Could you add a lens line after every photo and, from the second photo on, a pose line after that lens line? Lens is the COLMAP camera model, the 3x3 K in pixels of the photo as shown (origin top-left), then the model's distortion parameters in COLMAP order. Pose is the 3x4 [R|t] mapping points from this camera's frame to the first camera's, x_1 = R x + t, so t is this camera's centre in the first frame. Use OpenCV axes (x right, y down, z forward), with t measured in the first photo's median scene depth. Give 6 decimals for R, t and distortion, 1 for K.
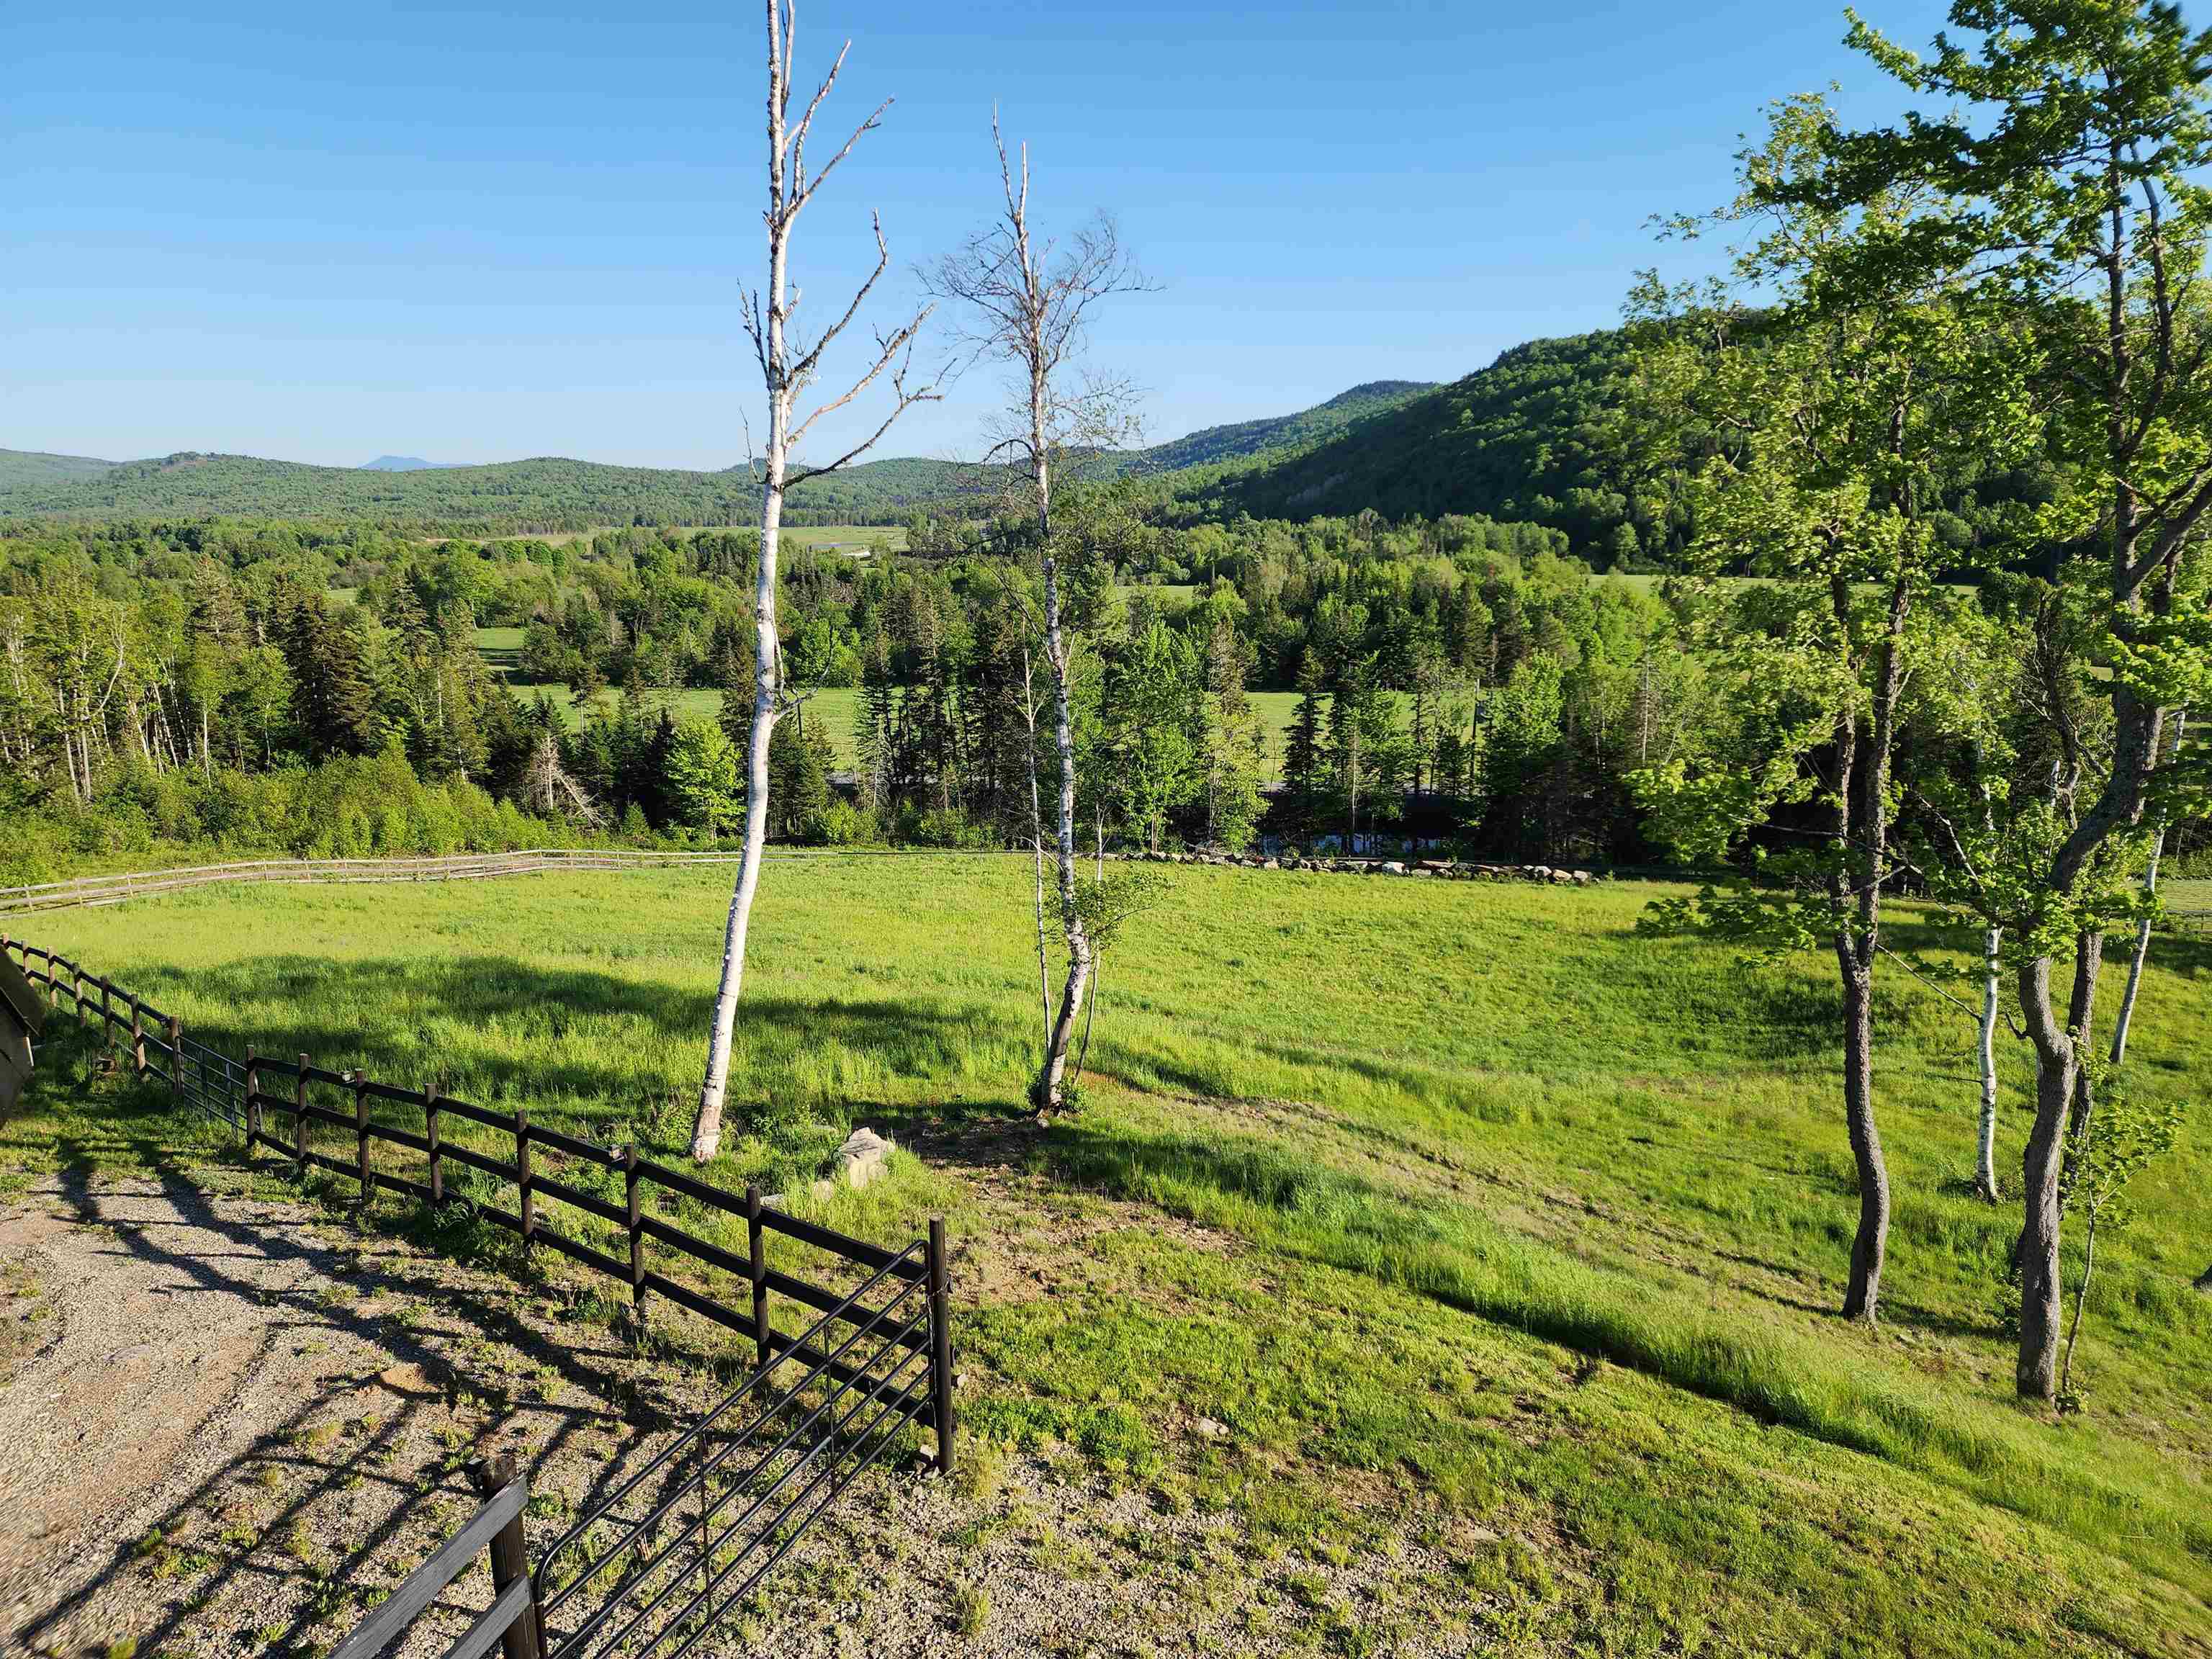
lens RADIAL K [[1470.9, 0, 1115.6], [0, 1470.9, 842.4], [0, 0, 1]] dist [0.088068, -0.079479]
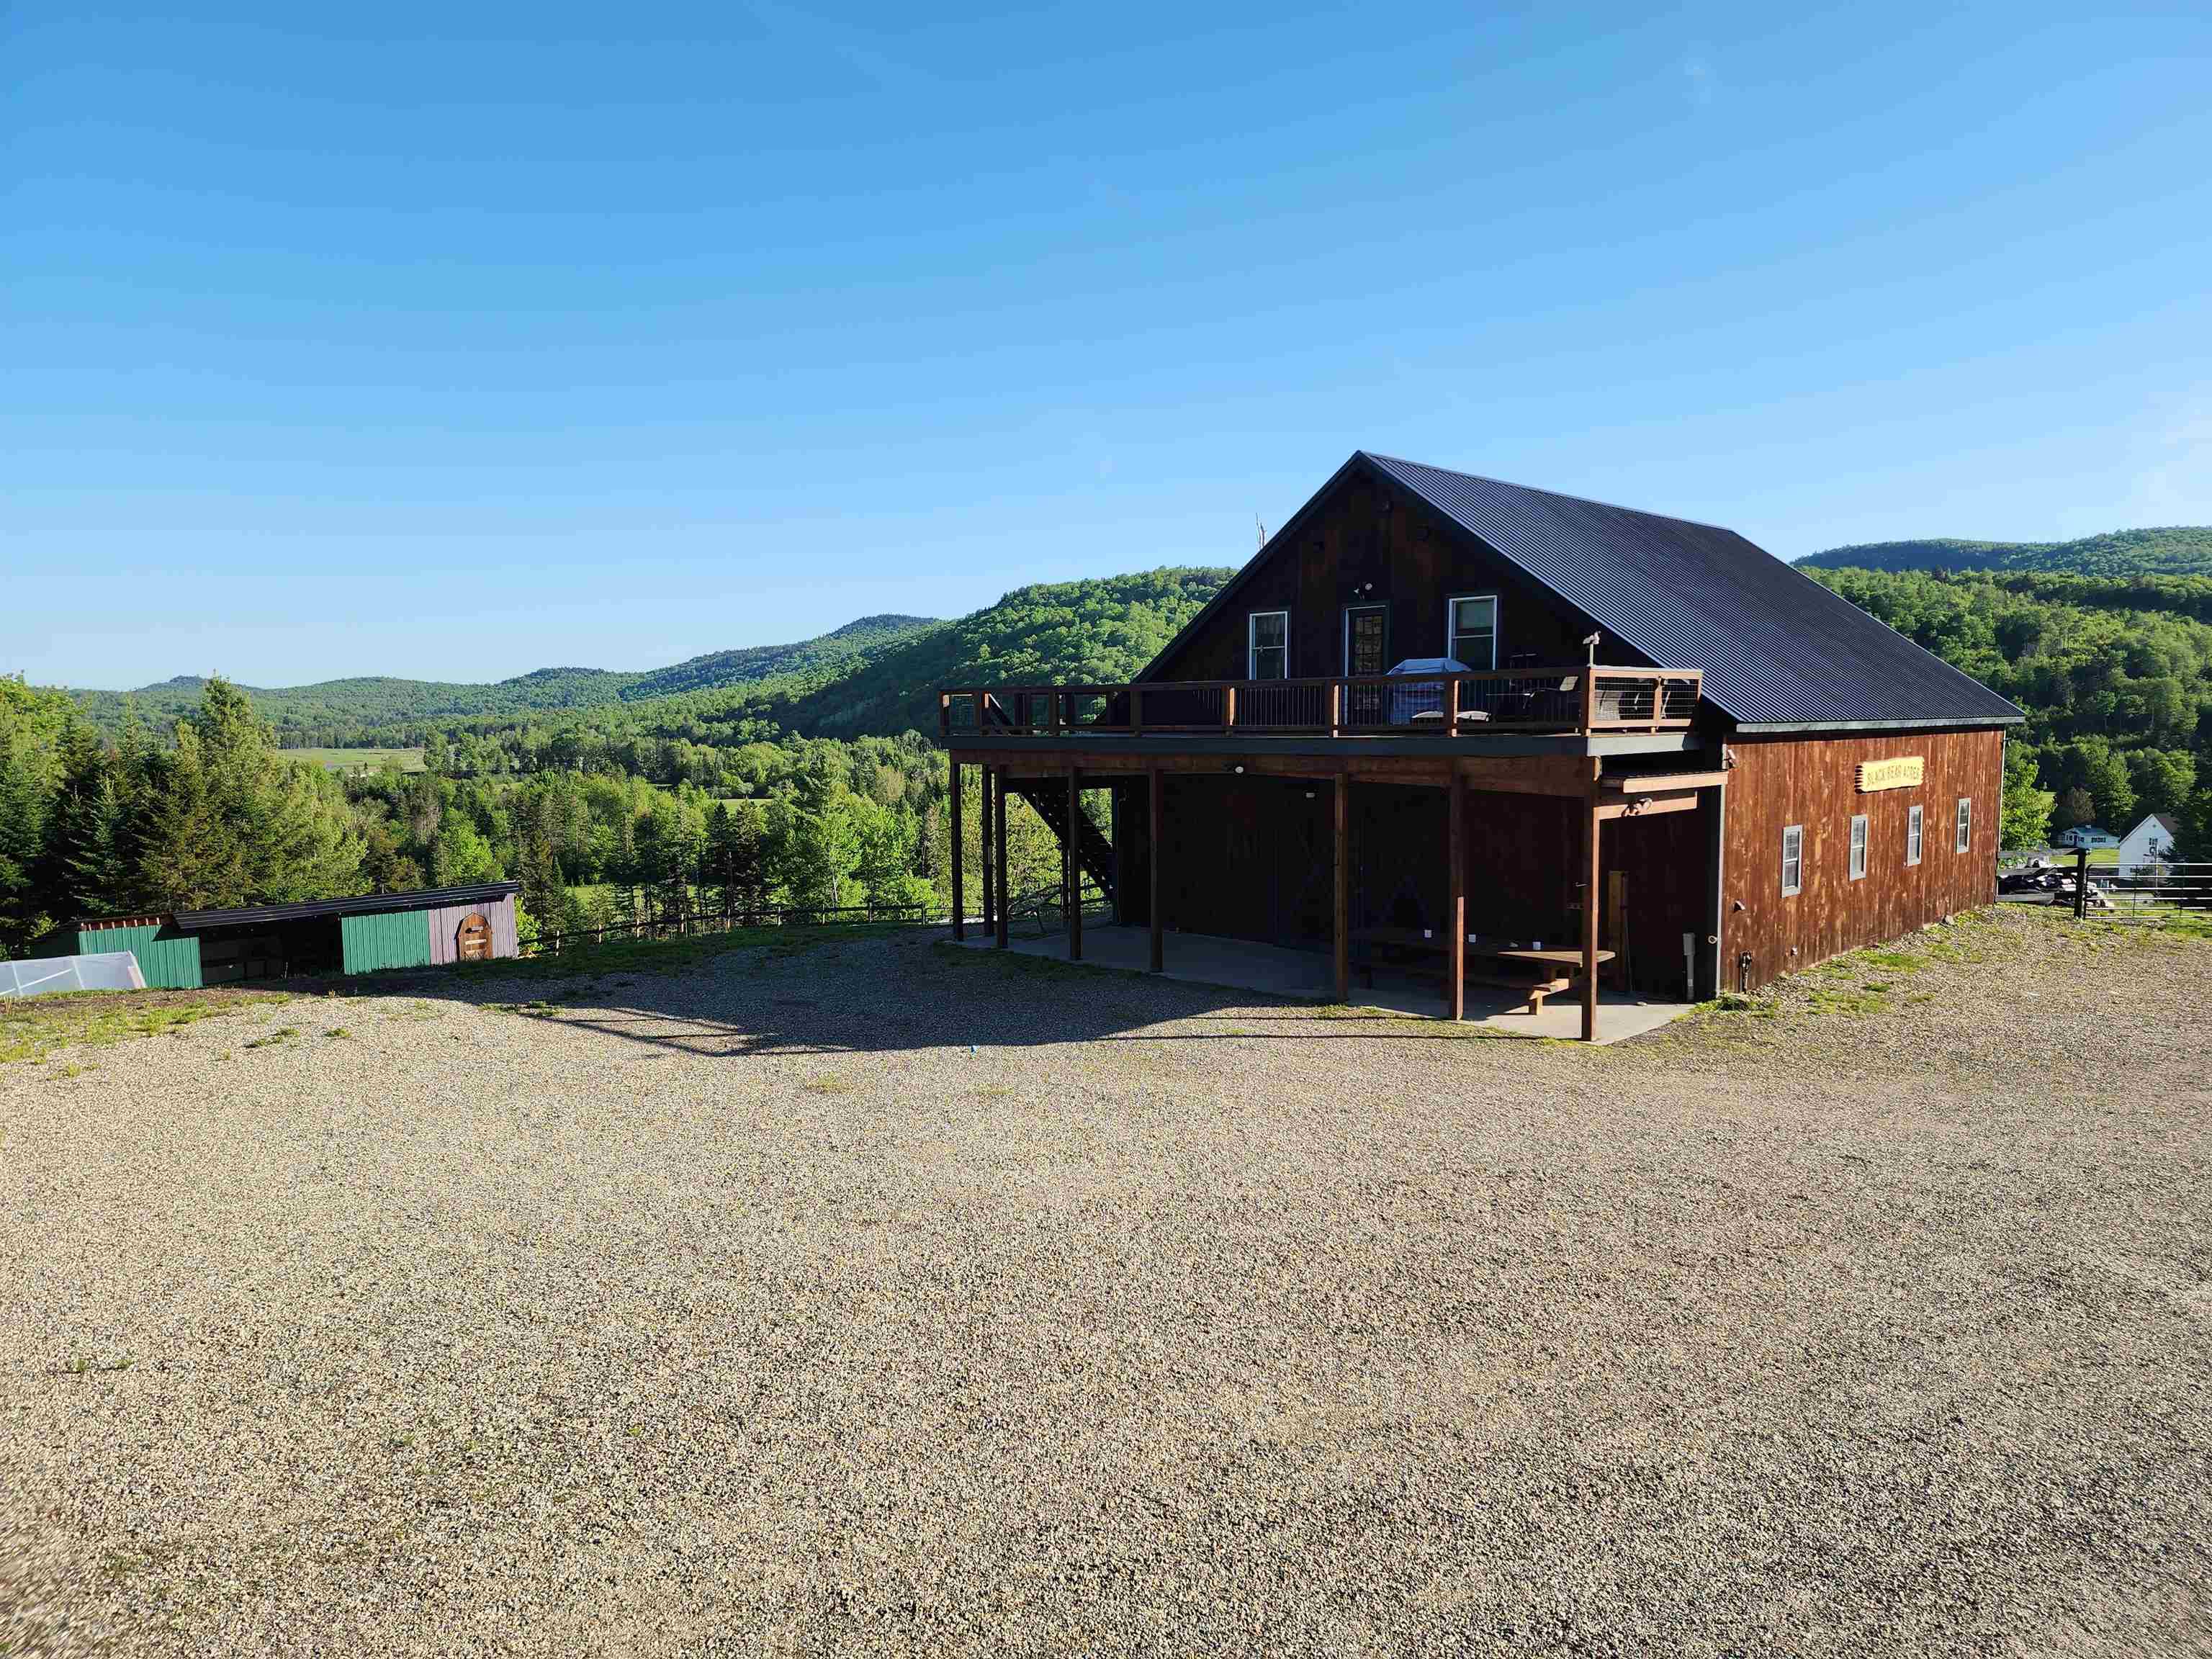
lens RADIAL K [[1470.9, 0, 1120.8], [0, 1470.9, 867.5], [0, 0, 1]] dist [0.088068, -0.079479]
pose [[0.944999, -0.030426, 0.325655, -1.057841], [0.072734, 0.990282, -0.118538, 0.347459], [-0.318884, 0.135705, 0.938028, -1.197710]]
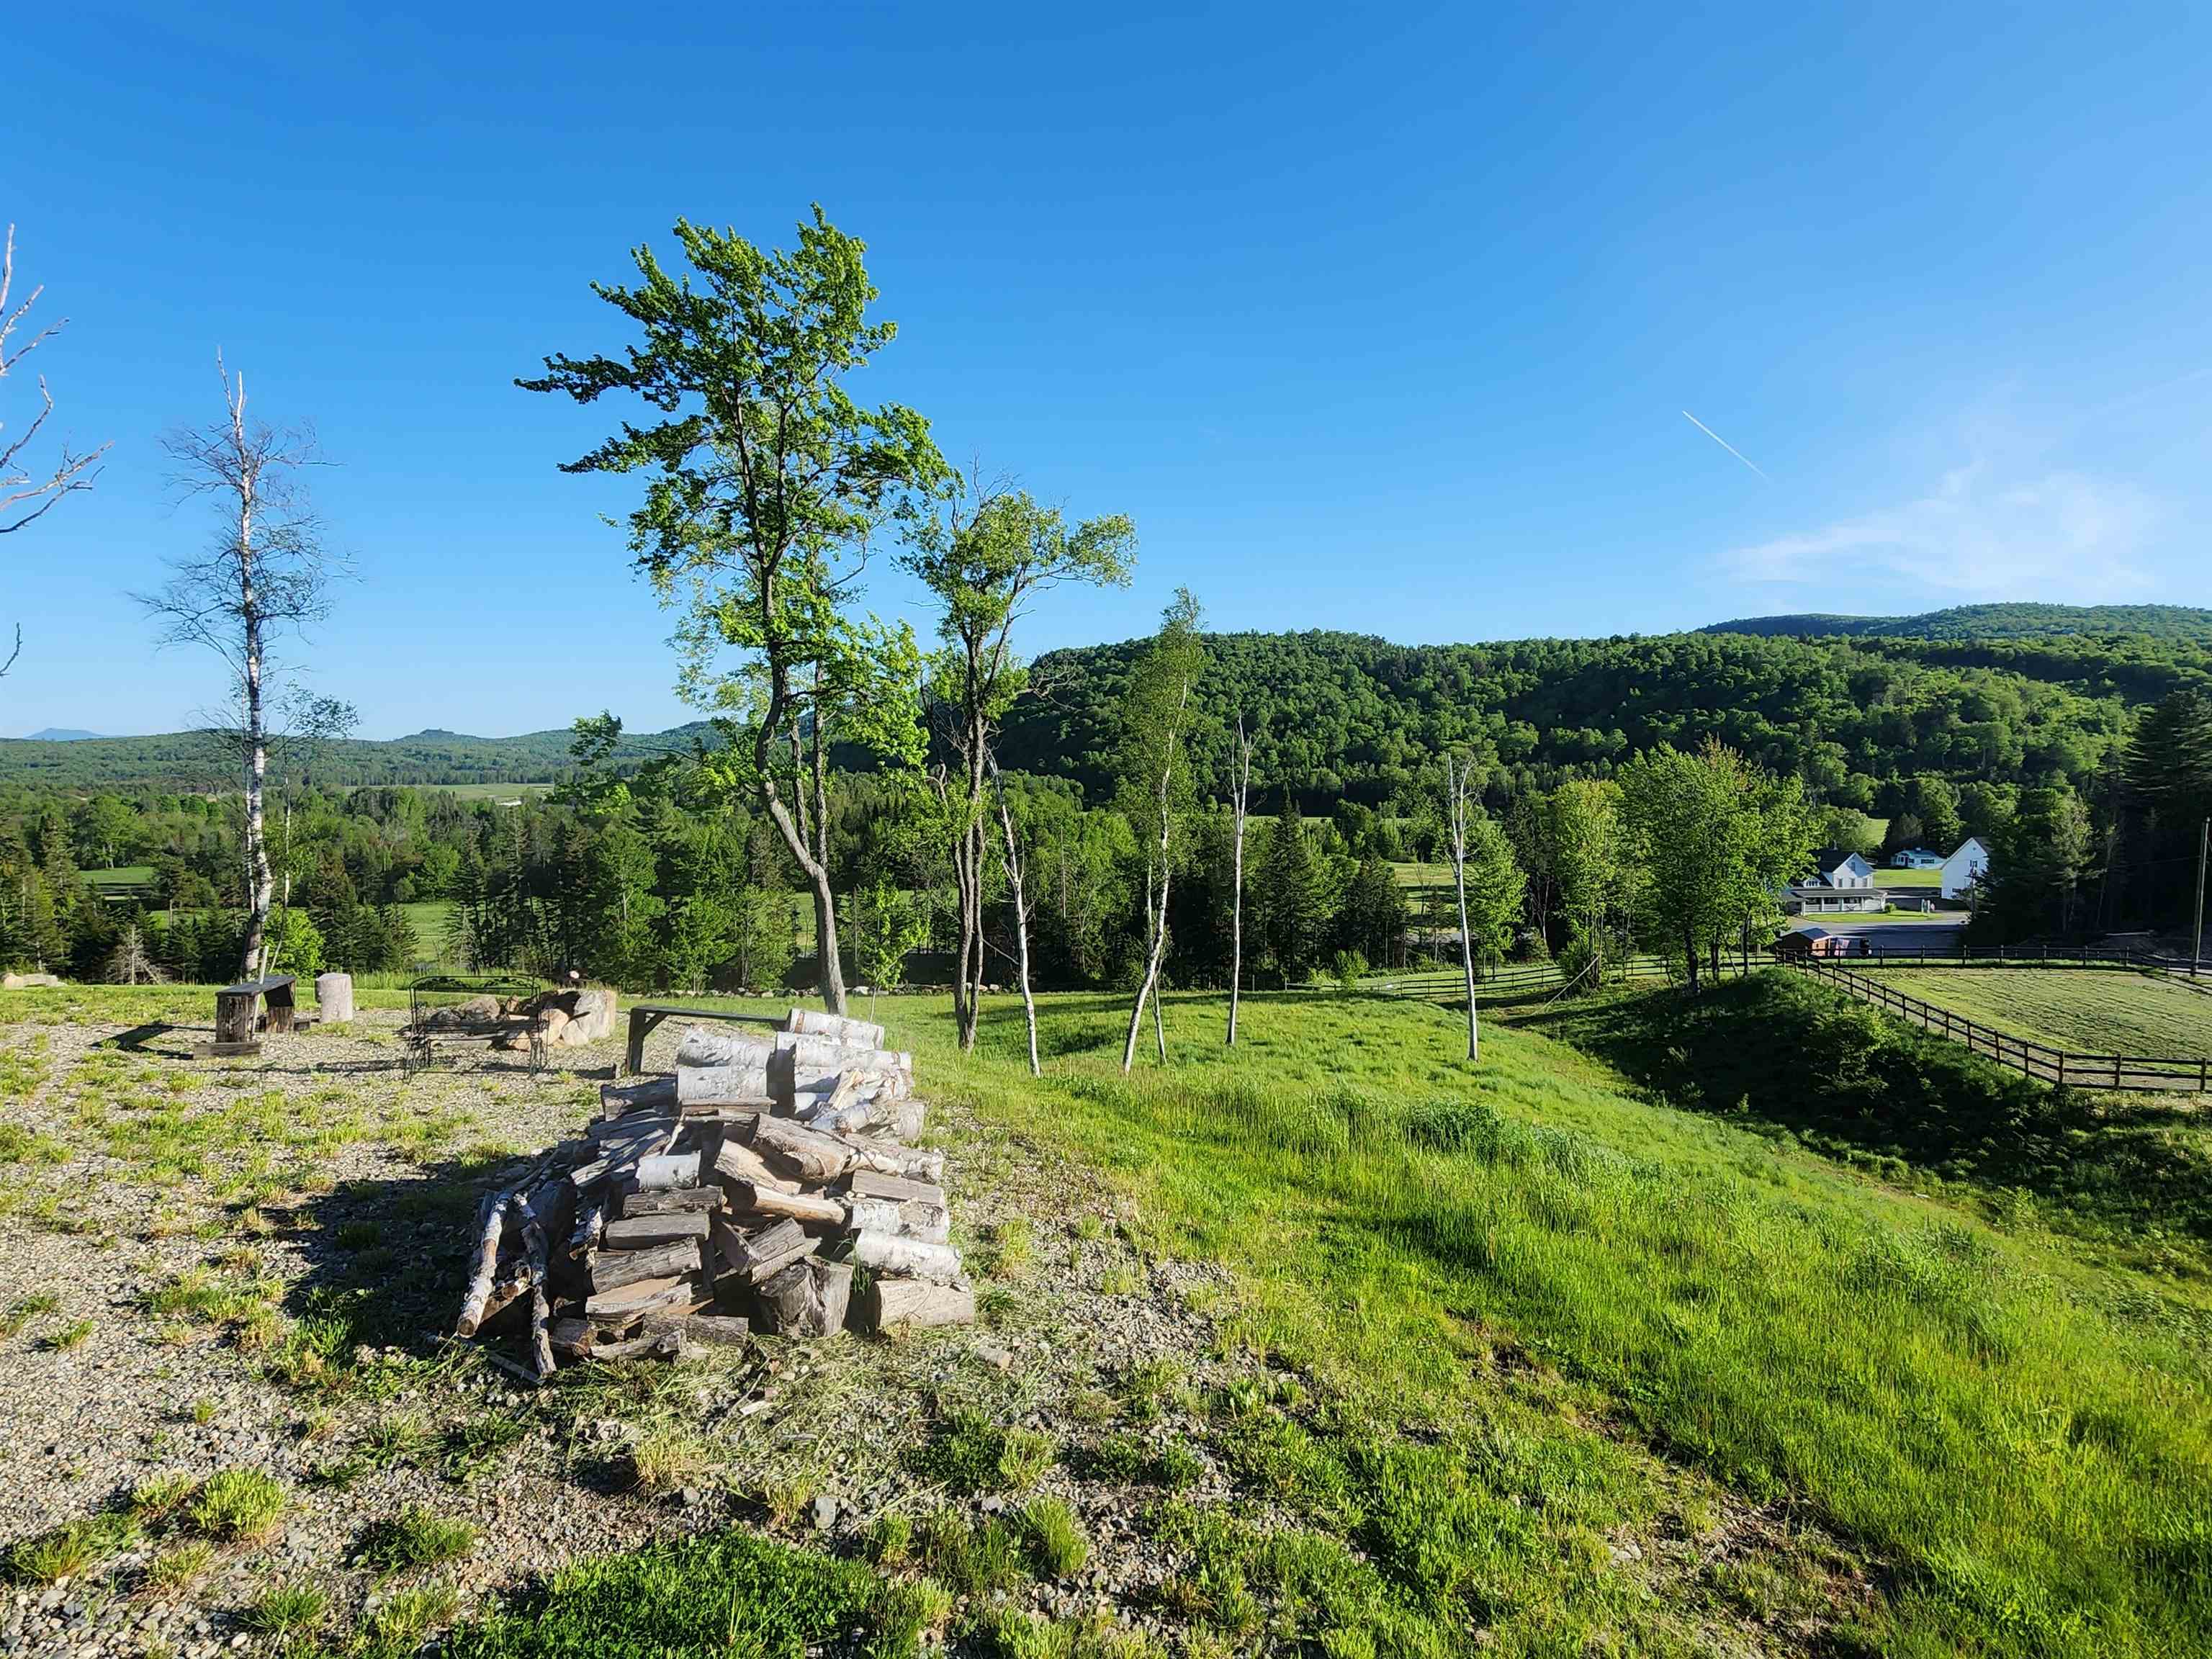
lens RADIAL K [[1180.1, 0, 1092.2], [0, 1180.1, 845.5], [0, 0, 1]] dist [-0.002277, 0.001804]
pose [[0.960899, -0.018435, 0.276284, 0.373417], [0.061920, 0.986820, -0.149509, 0.229176], [-0.269886, 0.160771, 0.949376, -0.302429]]
